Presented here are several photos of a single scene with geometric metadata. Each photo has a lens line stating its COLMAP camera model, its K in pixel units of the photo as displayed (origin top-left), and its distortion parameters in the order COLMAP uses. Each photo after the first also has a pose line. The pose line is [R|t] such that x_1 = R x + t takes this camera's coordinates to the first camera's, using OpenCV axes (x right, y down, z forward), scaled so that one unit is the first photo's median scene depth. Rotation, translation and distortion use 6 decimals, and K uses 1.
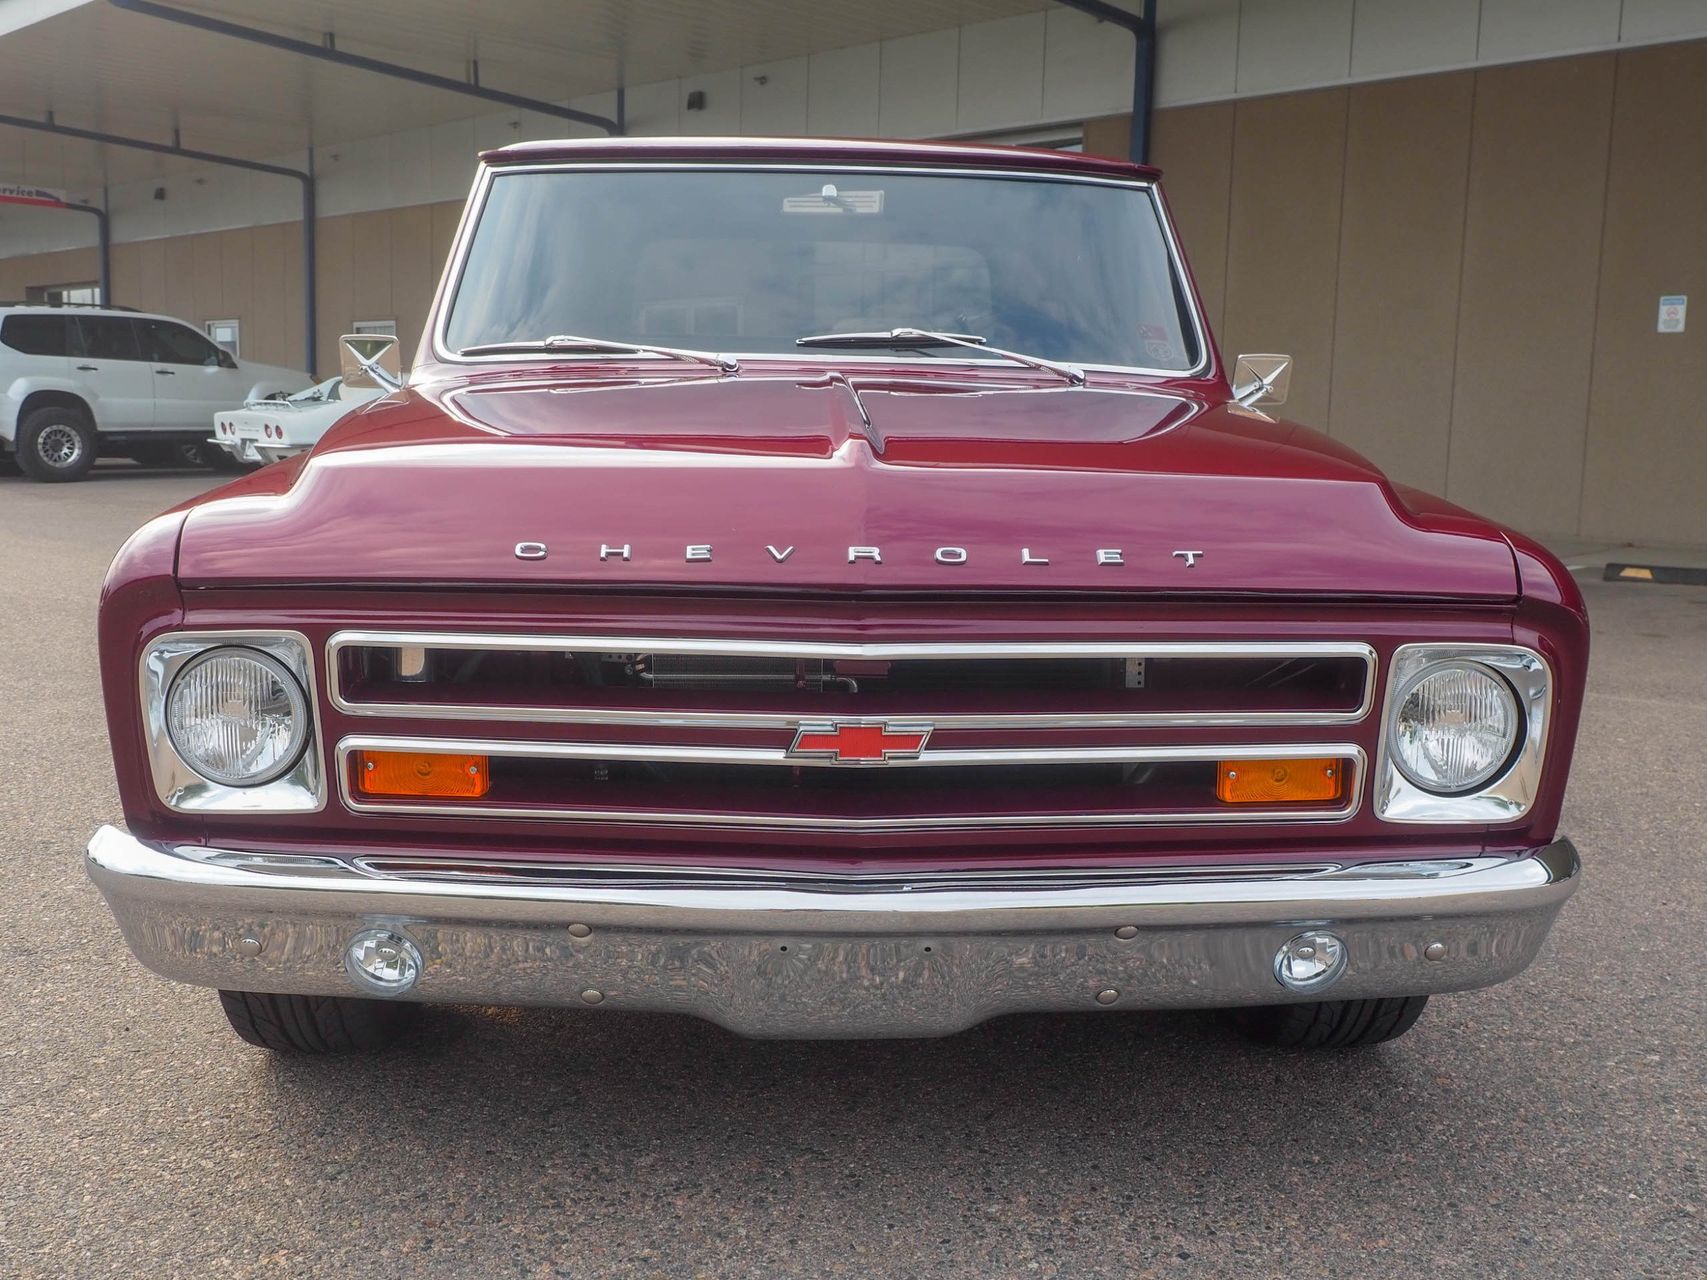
lens RADIAL K [[1632.9, 0, 857.5], [0, 1632.9, 639.4], [0, 0, 1]] dist [0.020502, -0.036695]
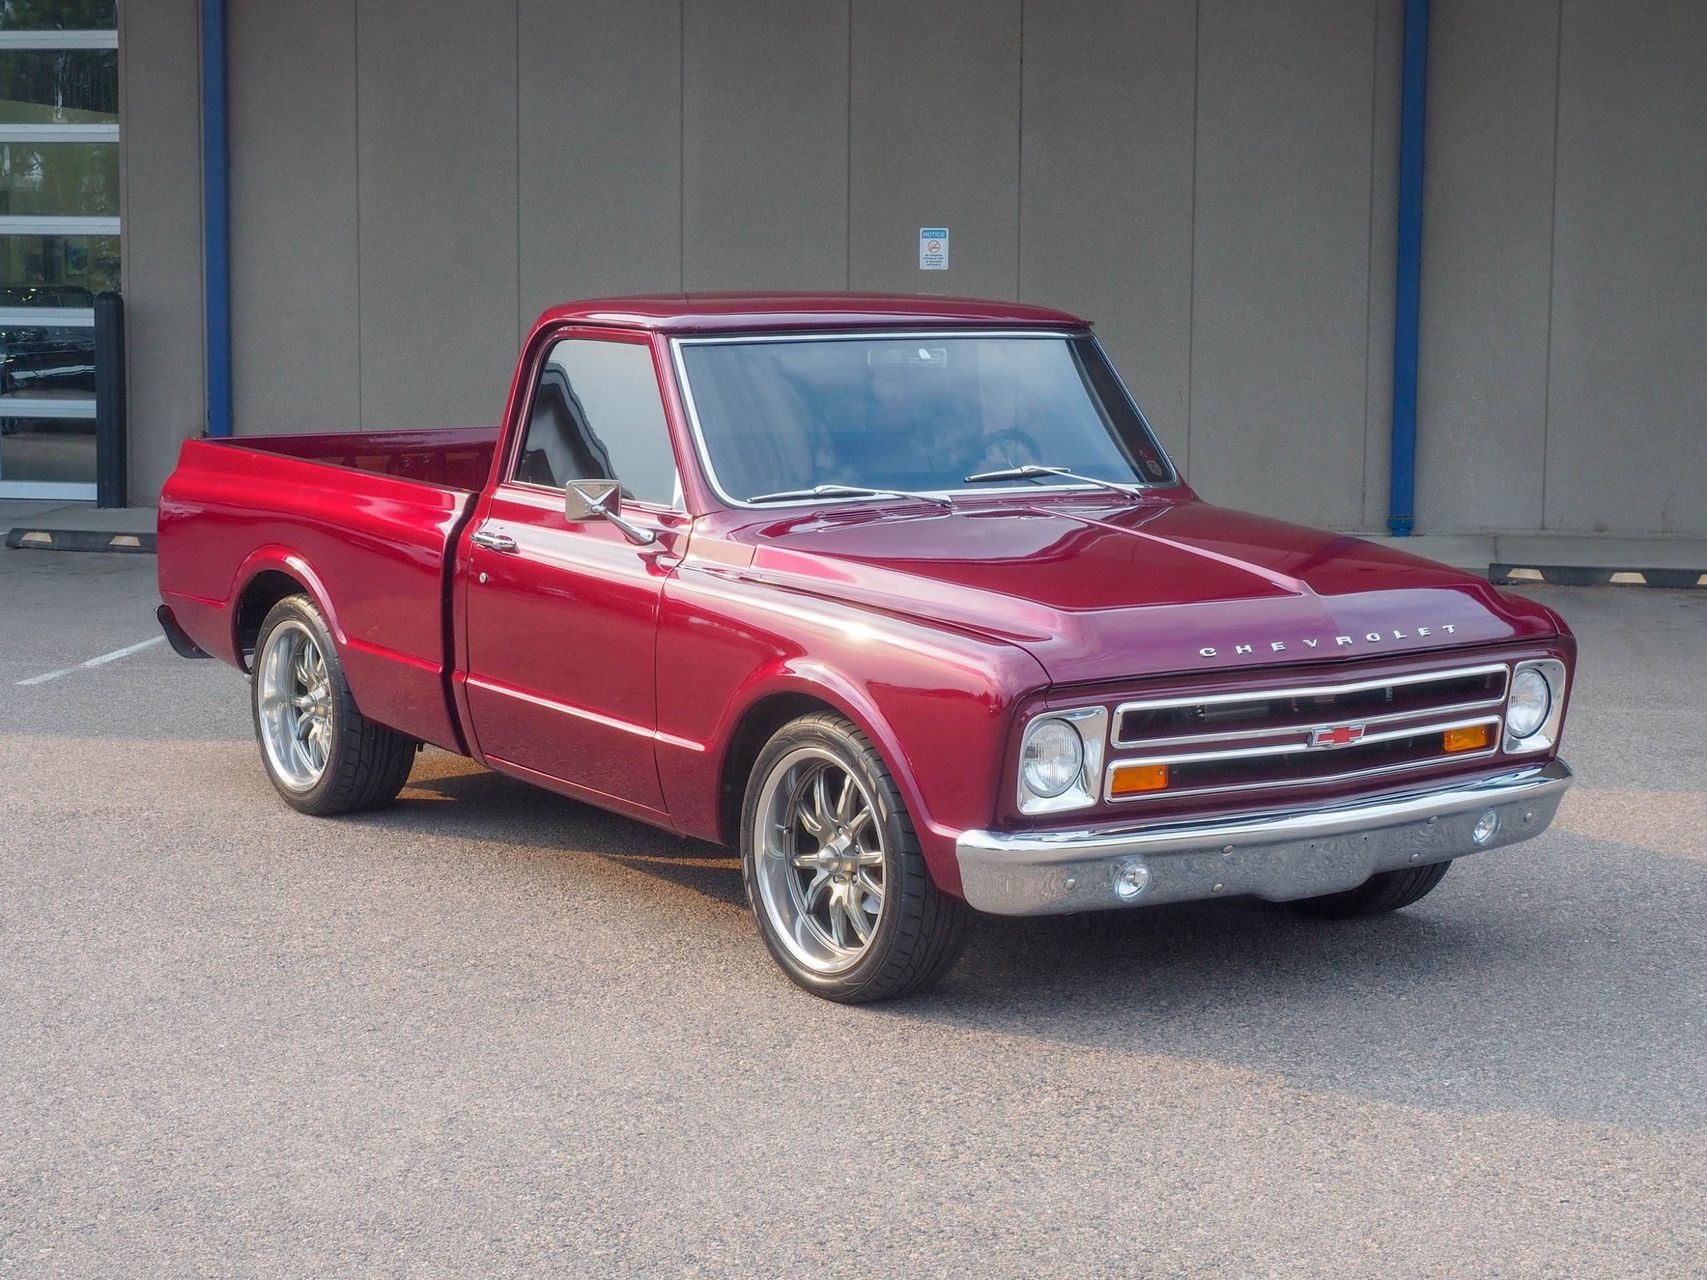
lens RADIAL K [[3006.2, 0, 853.5], [0, 3006.2, 640.0], [0, 0, 1]] dist [-0.008705, -0.119232]
pose [[0.839750, -0.080104, 0.537033, -2.274891], [0.085232, 0.996243, 0.015324, -0.147419], [-0.536243, 0.032904, 0.843422, -1.635396]]
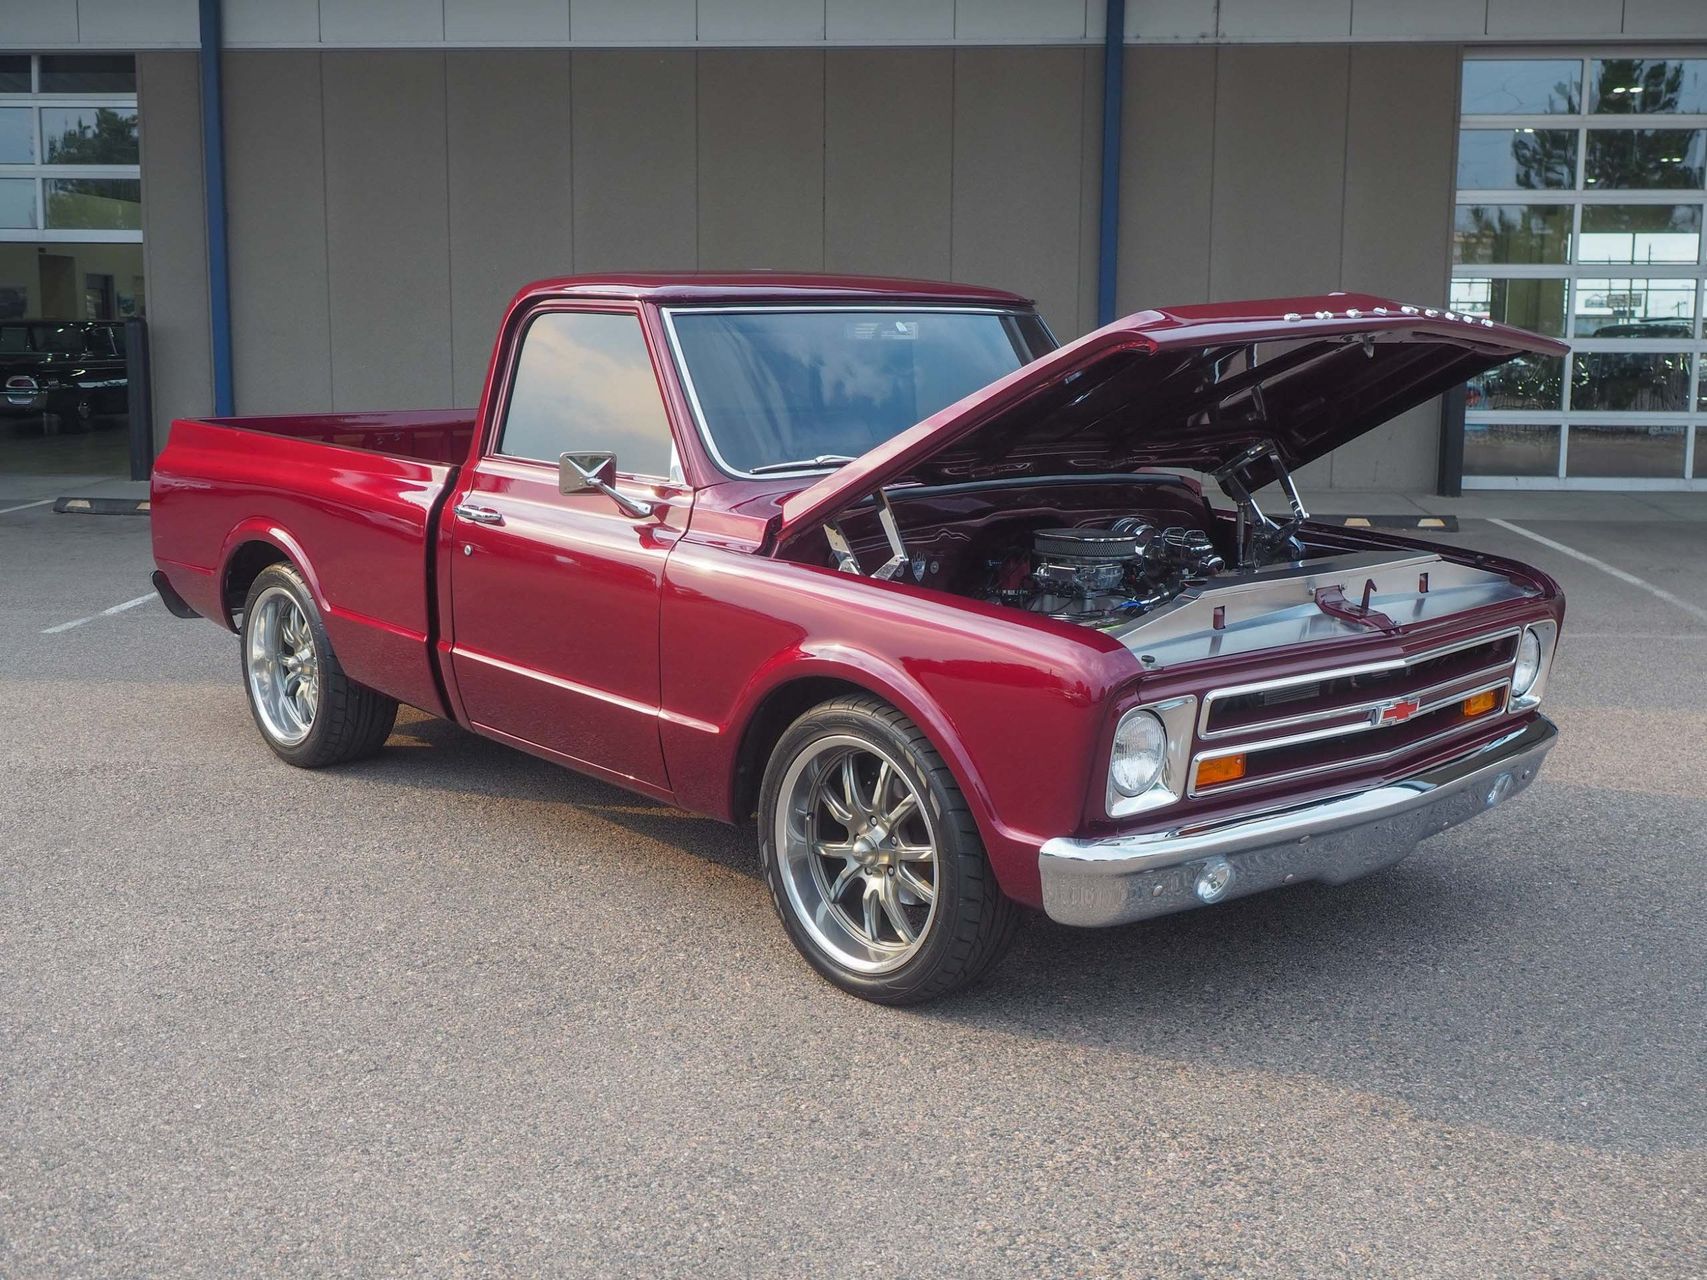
lens RADIAL K [[1833.2, 0, 855.9], [0, 1833.2, 611.4], [0, 0, 1]] dist [-0.006931, 0.004690]
pose [[0.771038, -0.112195, 0.626827, -1.683213], [0.097841, 0.993541, 0.057481, -0.220123], [-0.629227, 0.017010, 0.777035, -0.234743]]
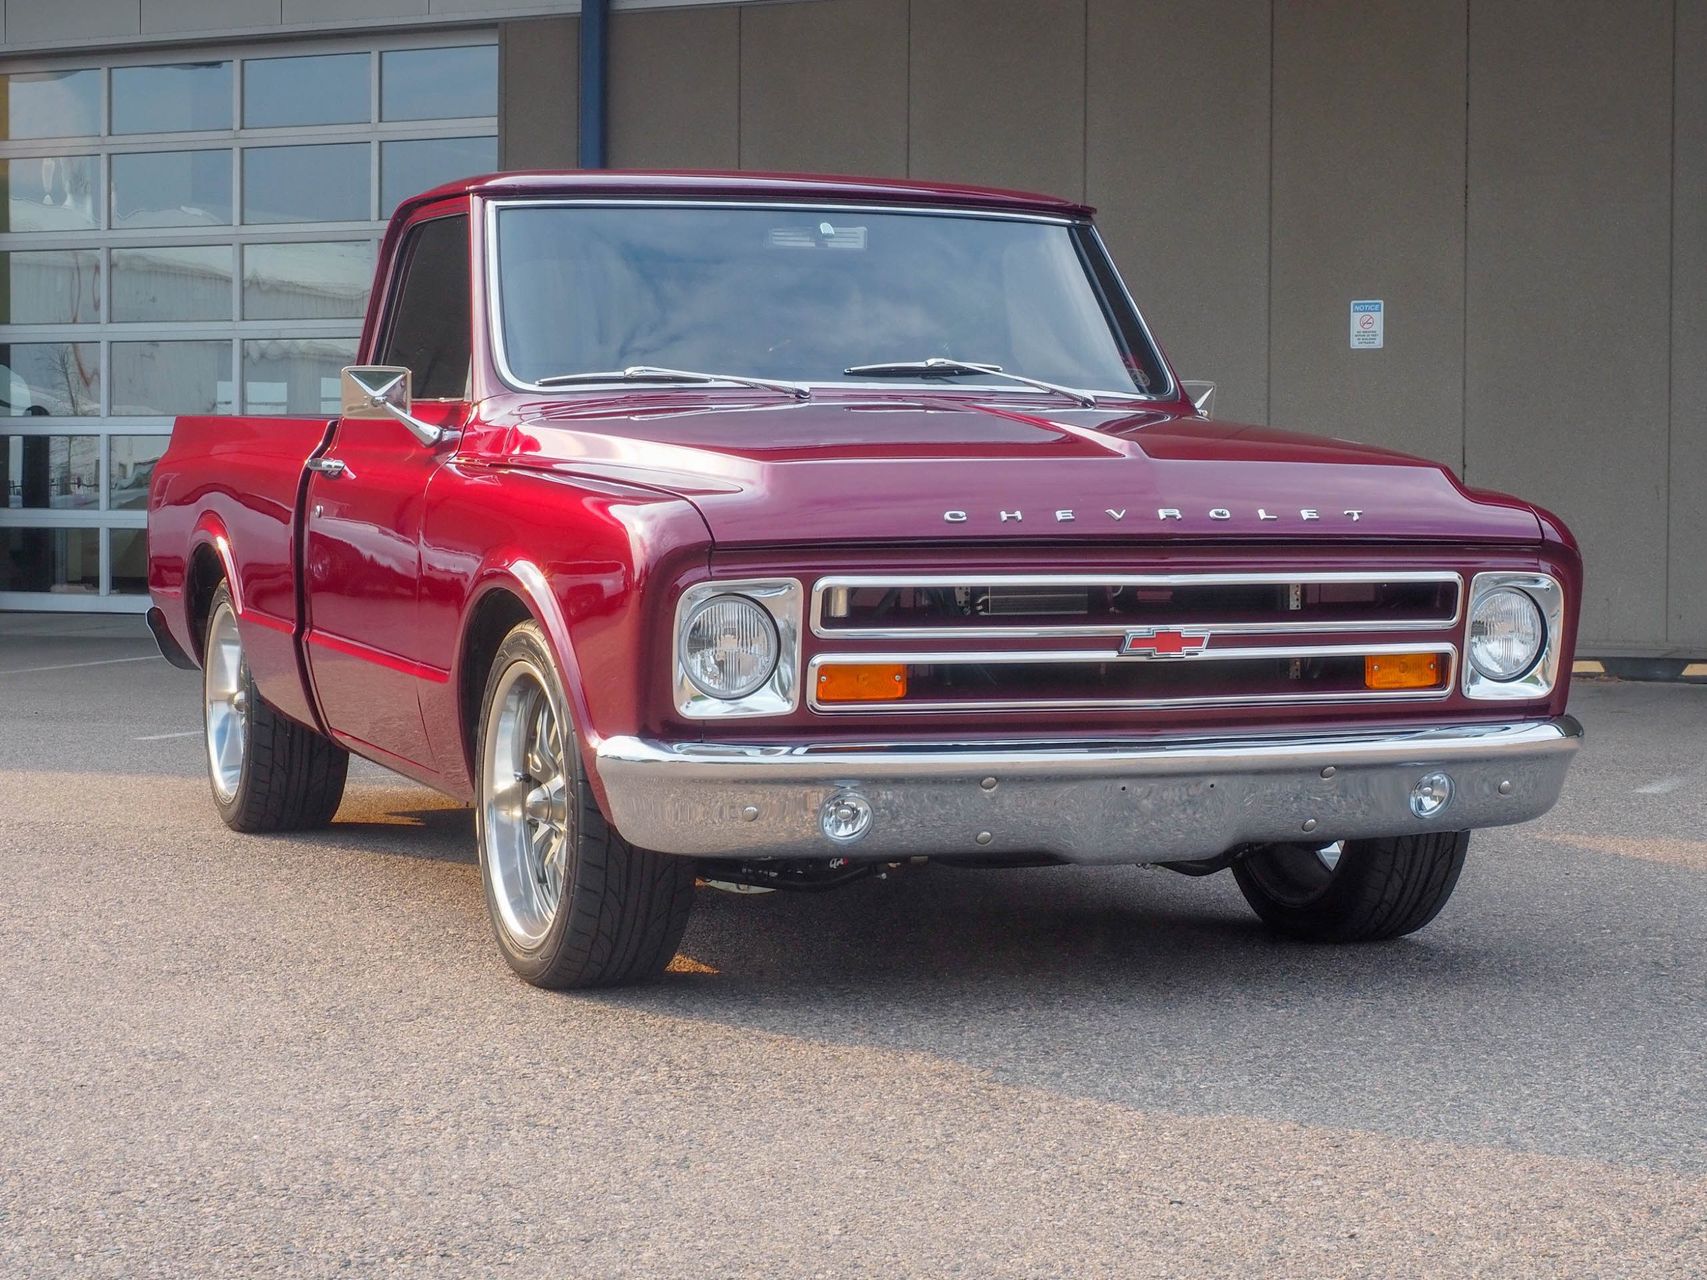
lens RADIAL K [[3233.1, 0, 853.5], [0, 3233.1, 640.0], [0, 0, 1]] dist [-0.034661, 0.056412]
pose [[0.944016, -0.031084, 0.328432, -1.143810], [0.061459, 0.994693, -0.082511, 0.265465], [-0.324124, 0.098076, 0.940917, -1.541326]]
